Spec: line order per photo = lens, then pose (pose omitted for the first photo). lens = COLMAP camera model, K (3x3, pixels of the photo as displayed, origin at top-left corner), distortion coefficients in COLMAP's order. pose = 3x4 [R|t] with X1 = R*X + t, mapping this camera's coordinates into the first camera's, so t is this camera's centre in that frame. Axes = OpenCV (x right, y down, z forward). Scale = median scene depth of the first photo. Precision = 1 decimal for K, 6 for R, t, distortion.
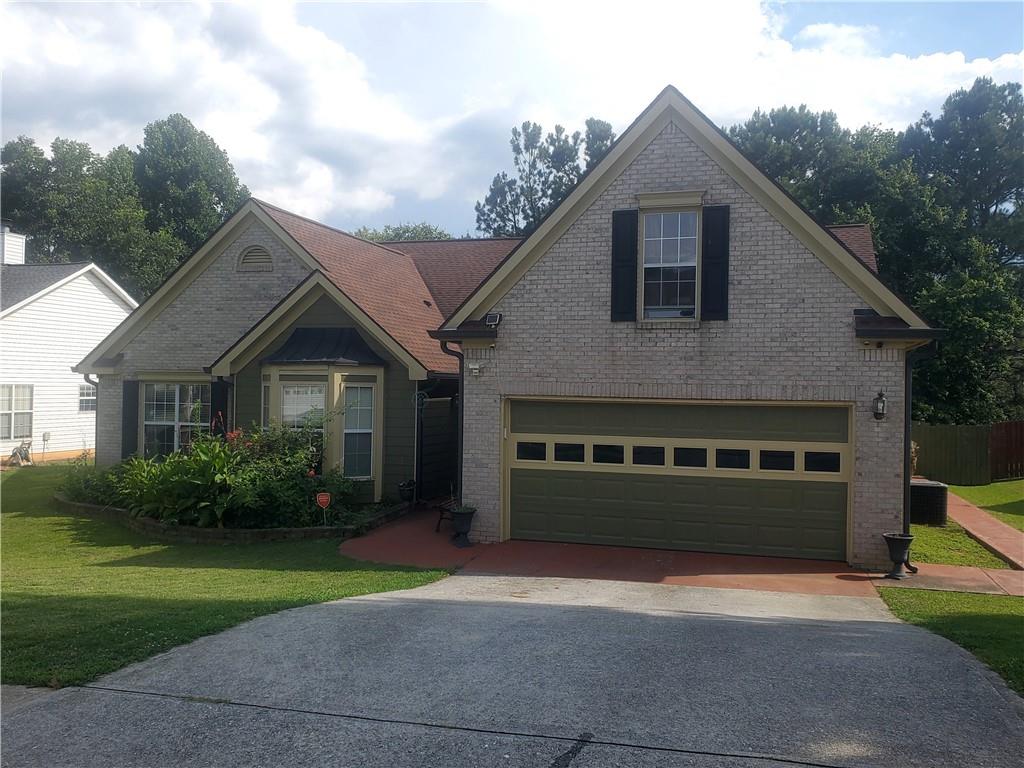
lens RADIAL K [[967.8, 0, 508.6], [0, 967.8, 387.2], [0, 0, 1]] dist [0.142953, -0.342508]
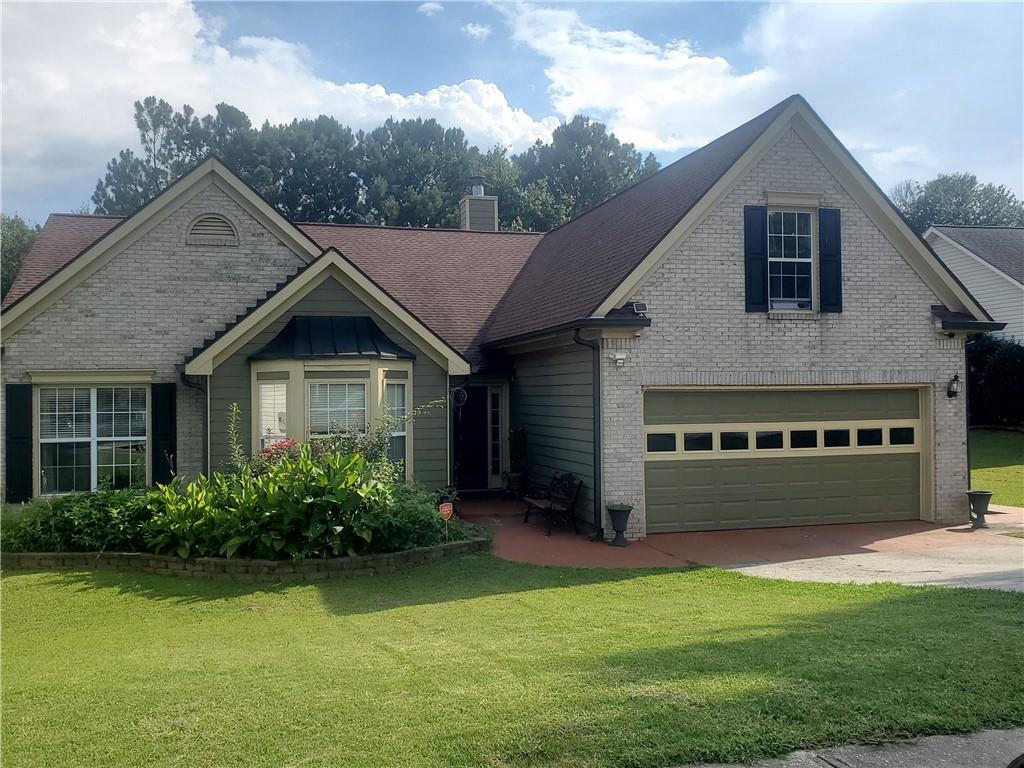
lens RADIAL K [[971.5, 0, 488.7], [0, 971.5, 385.0], [0, 0, 1]] dist [0.020545, -0.002476]
pose [[0.845259, -0.020195, 0.533975, -0.679017], [0.024485, 0.999700, -0.000950, 0.004452], [-0.533796, 0.013878, 0.845500, 0.270485]]
